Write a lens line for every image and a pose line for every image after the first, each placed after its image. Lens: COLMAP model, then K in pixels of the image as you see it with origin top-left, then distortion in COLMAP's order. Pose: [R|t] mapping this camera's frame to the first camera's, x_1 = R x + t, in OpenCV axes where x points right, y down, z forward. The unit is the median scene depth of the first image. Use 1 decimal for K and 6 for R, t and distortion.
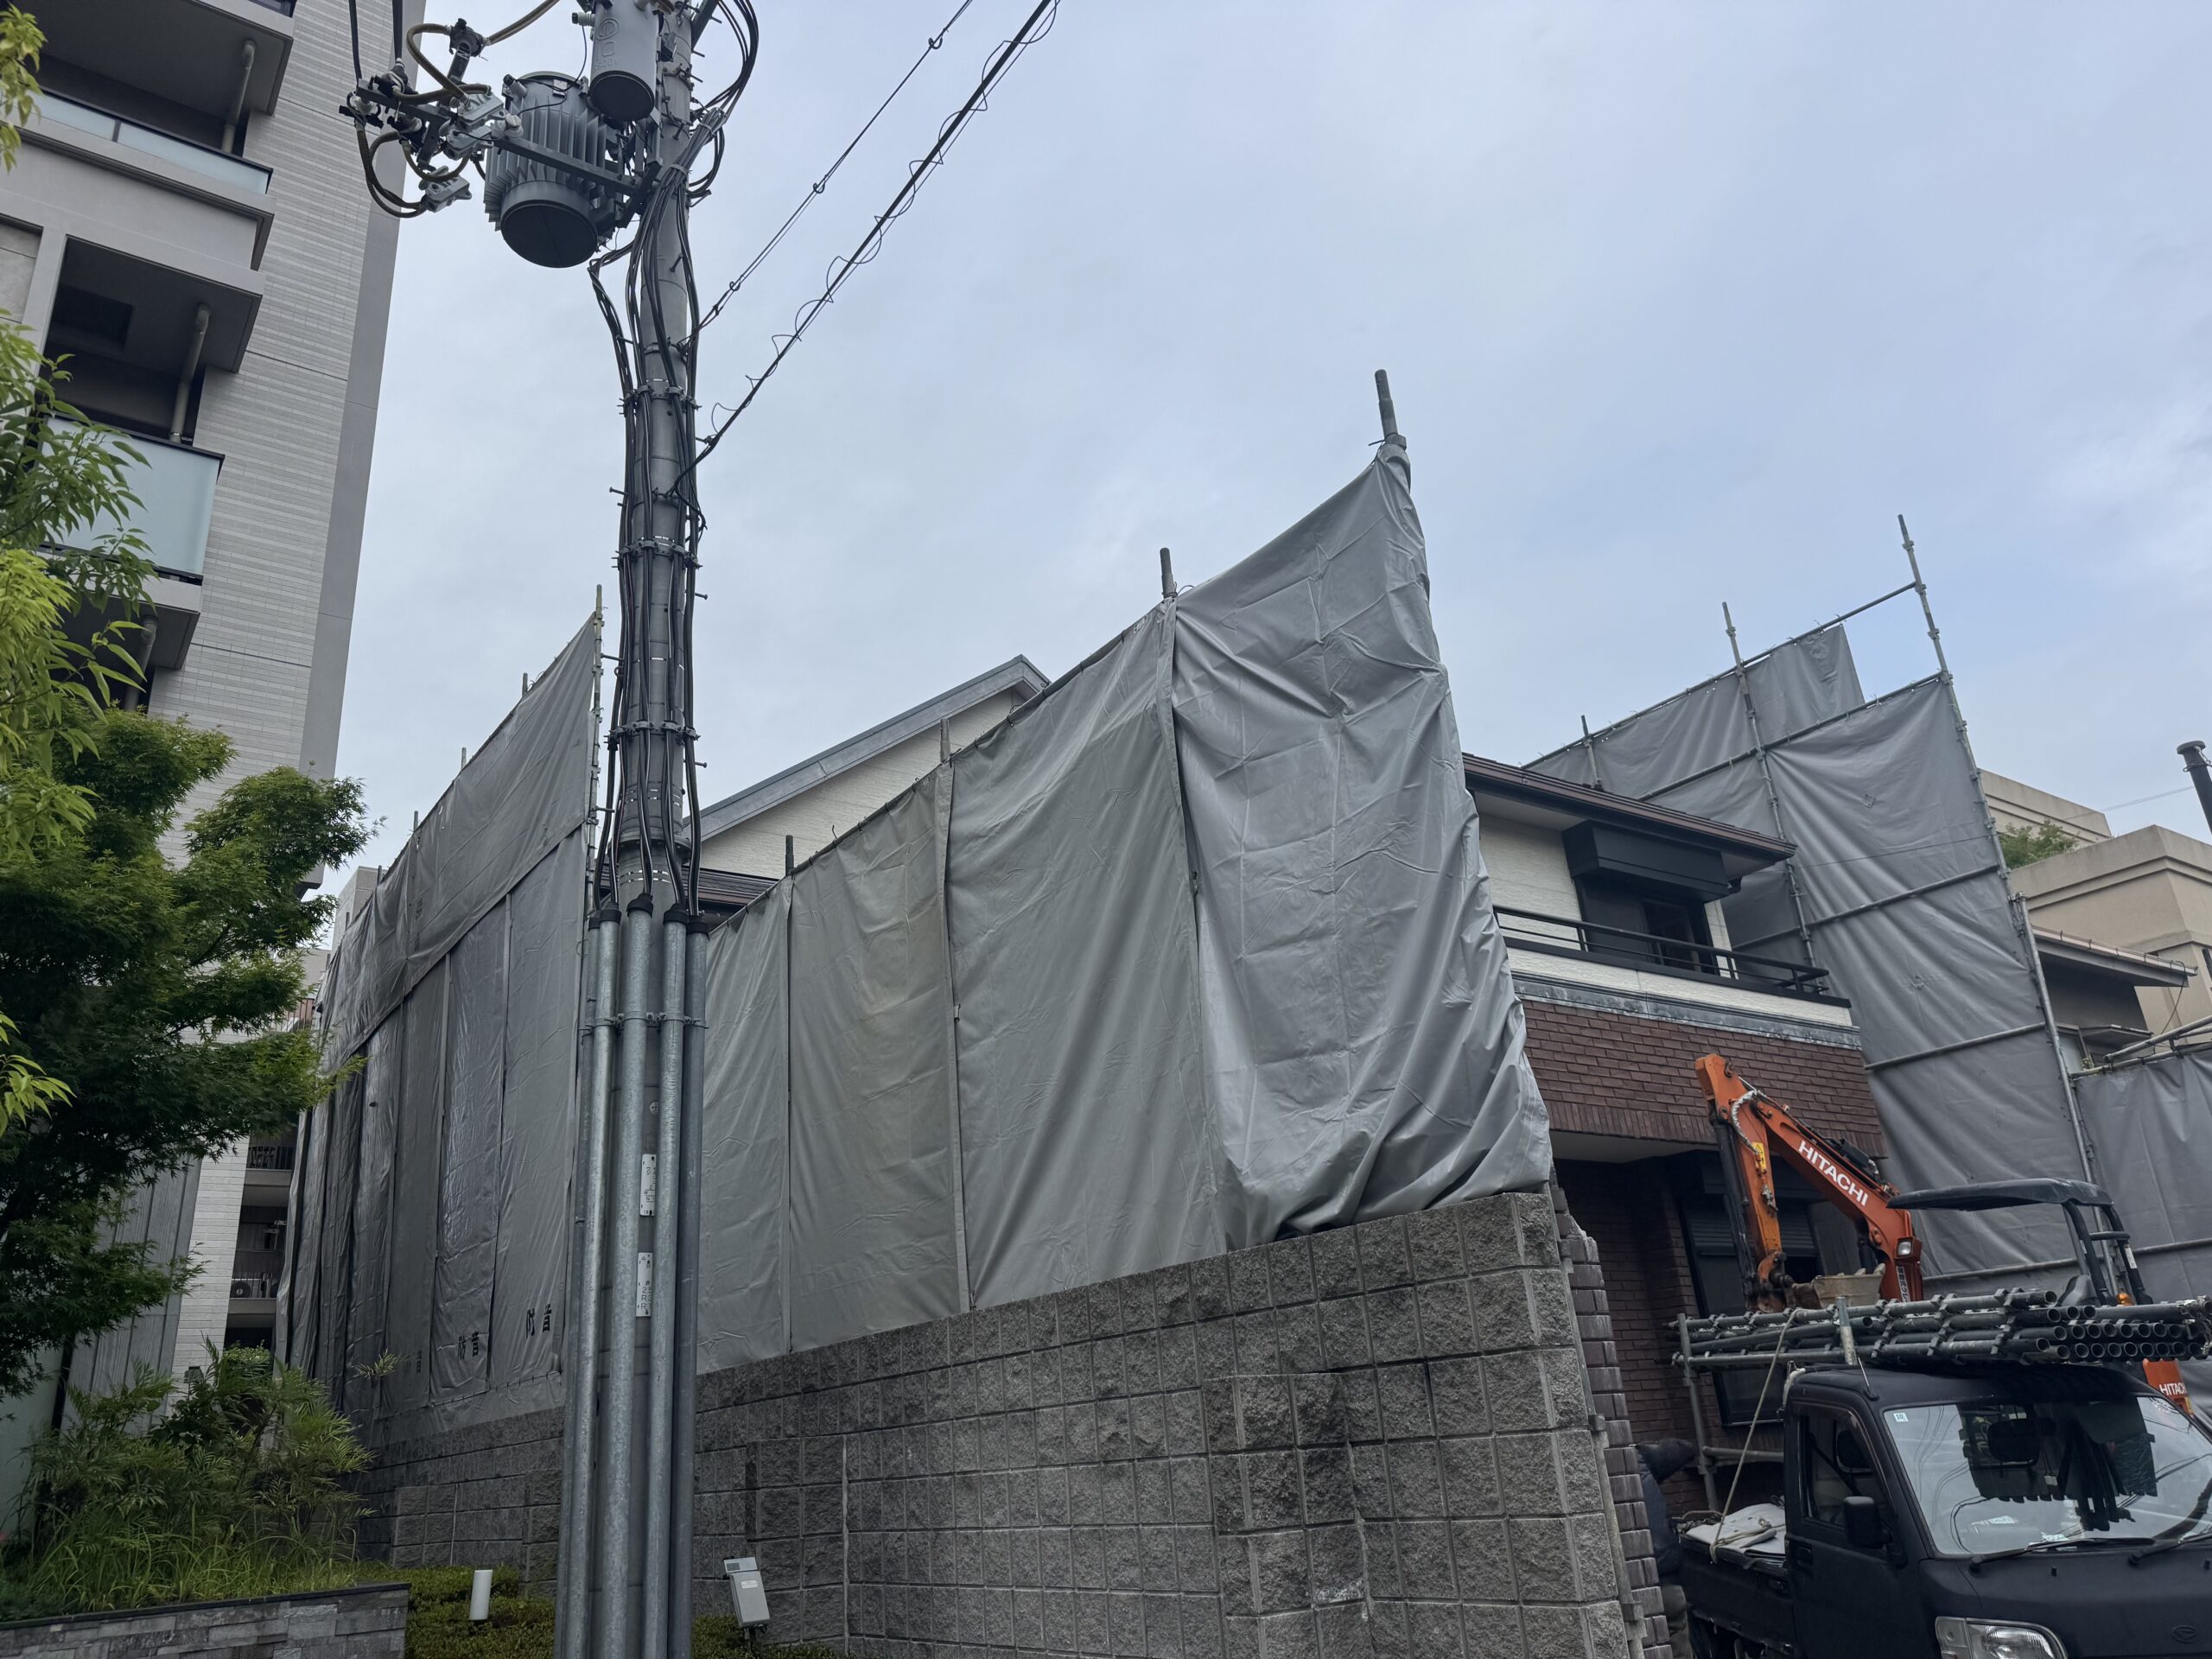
lens RADIAL K [[1579.1, 0, 1039.2], [0, 1579.1, 831.4], [0, 0, 1]] dist [0.085666, -0.119553]
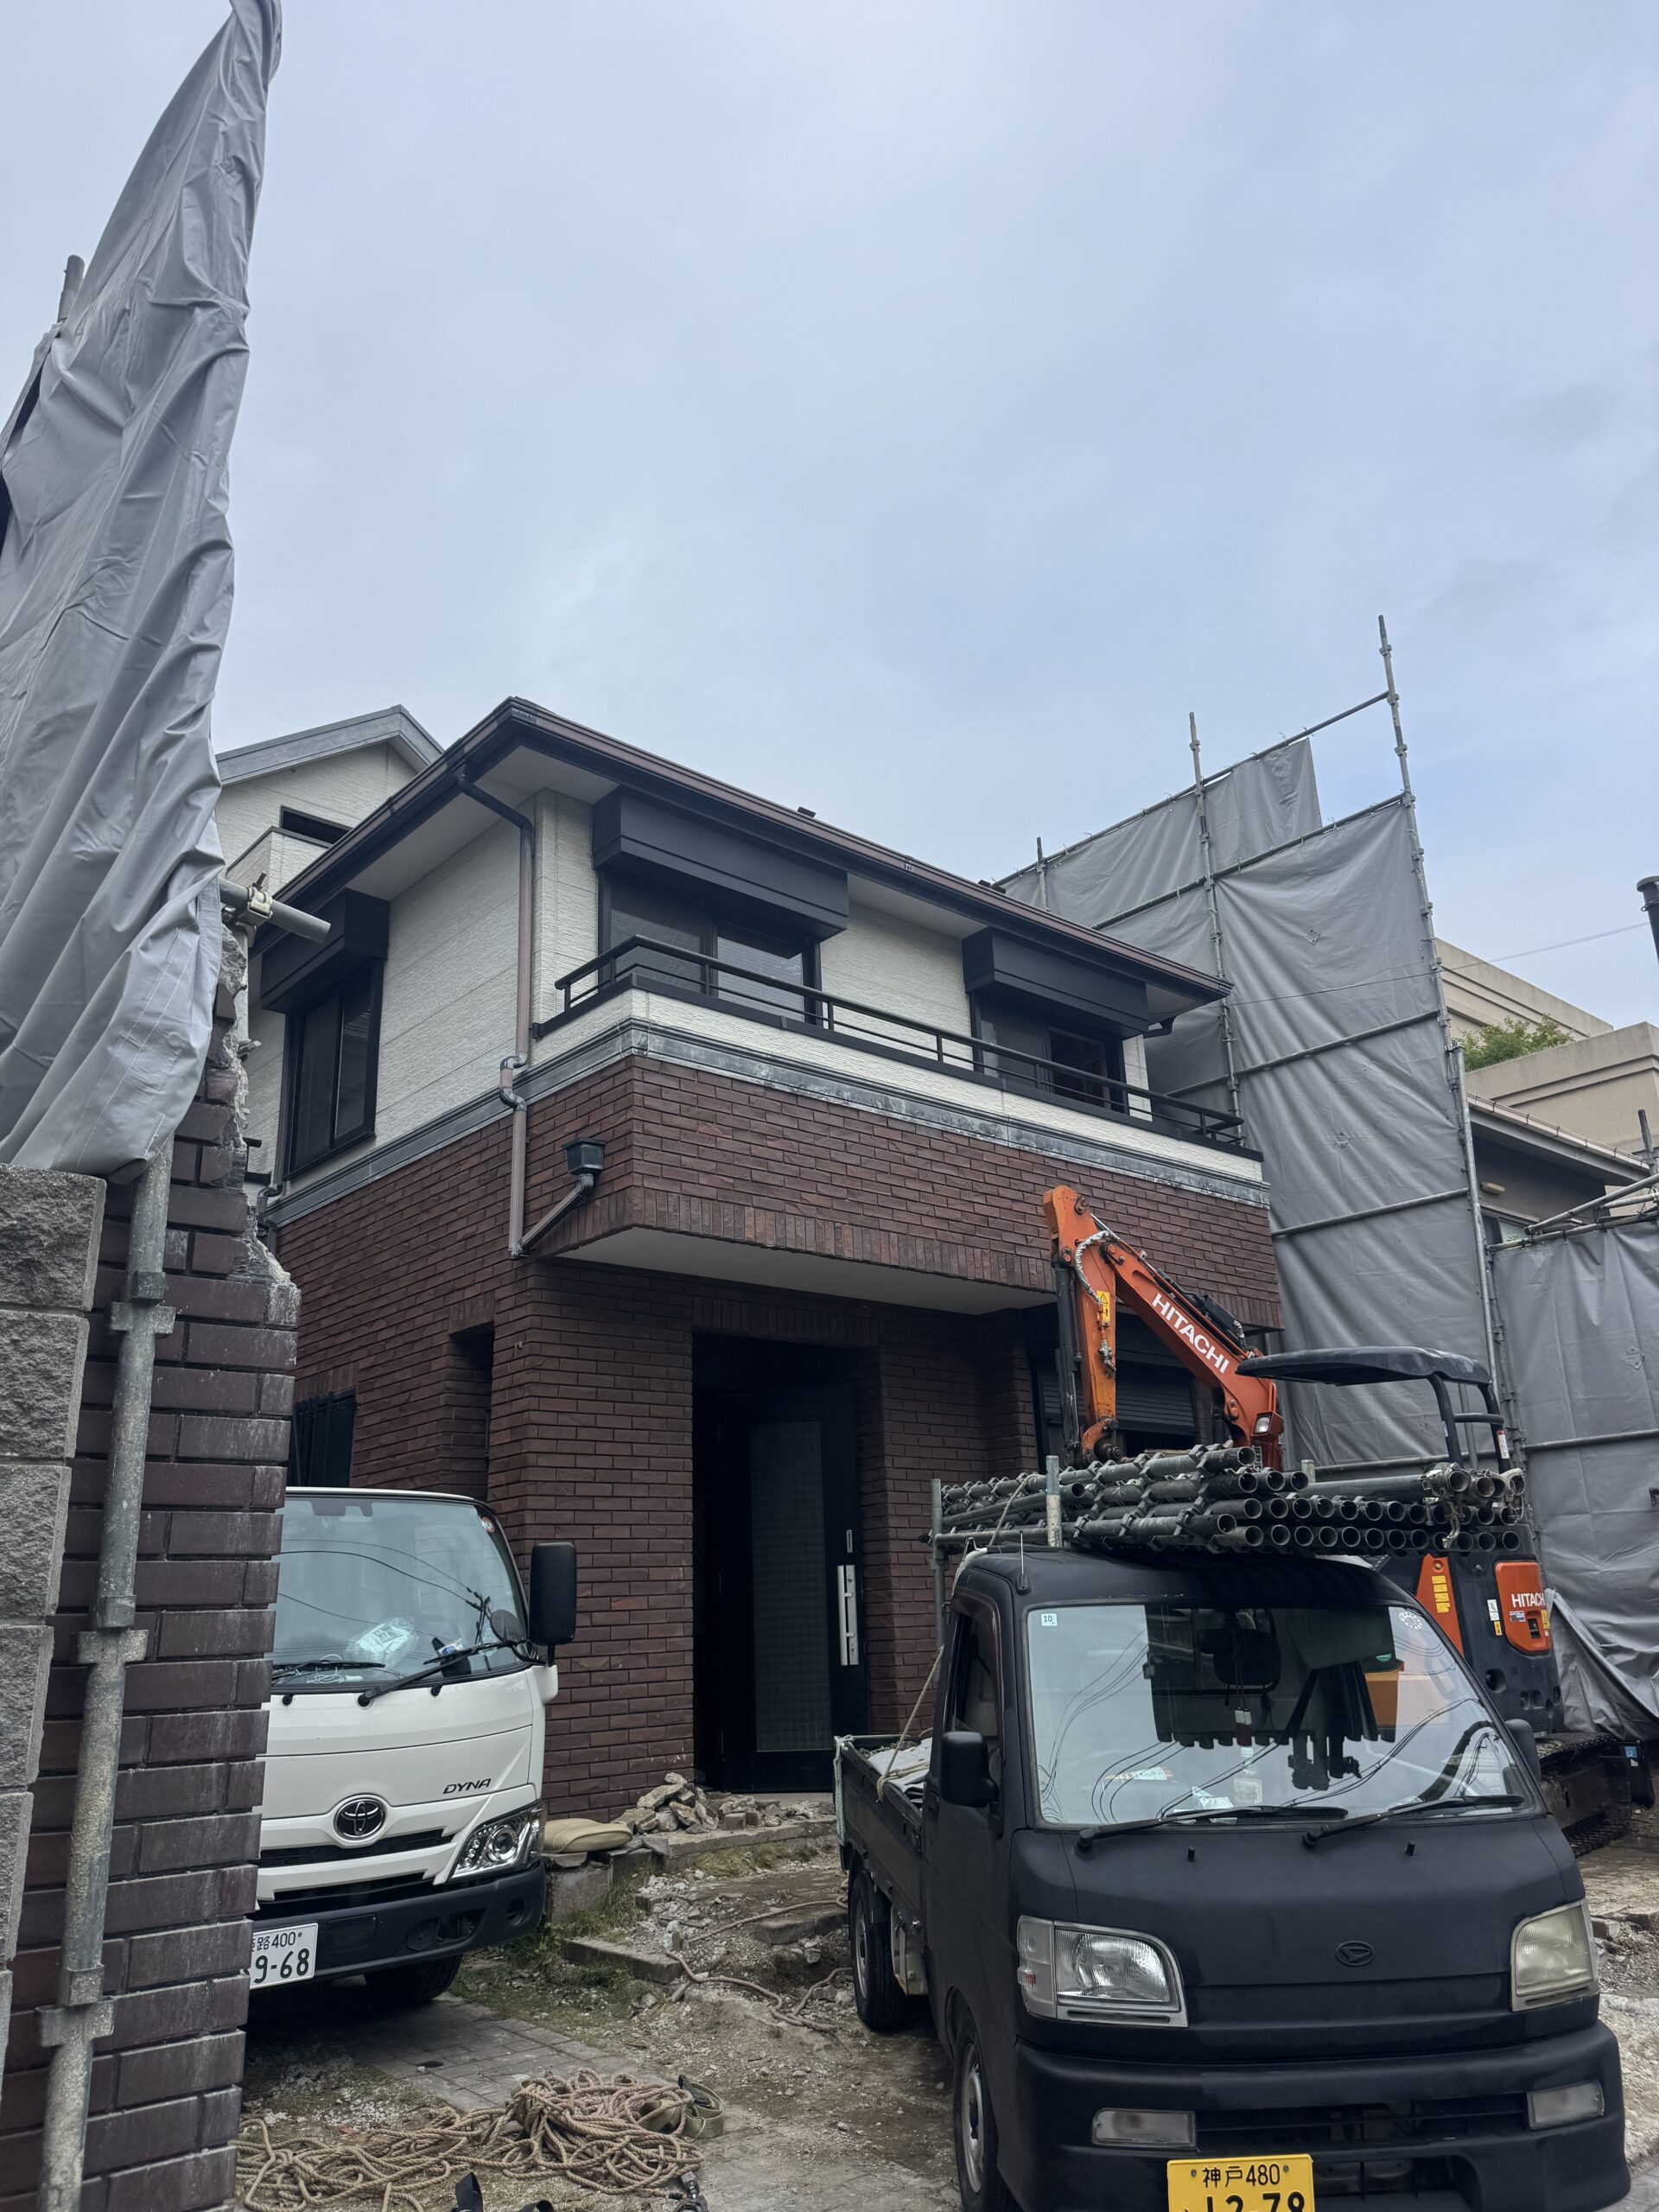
lens RADIAL K [[1568.1, 0, 801.1], [0, 1568.1, 1111.1], [0, 0, 1]] dist [0.085163, -0.084175]
pose [[0.992597, 0.064739, 0.102765, 0.202415], [-0.070260, 0.996222, 0.051046, 0.069618], [-0.099072, -0.057888, 0.993395, 0.201599]]
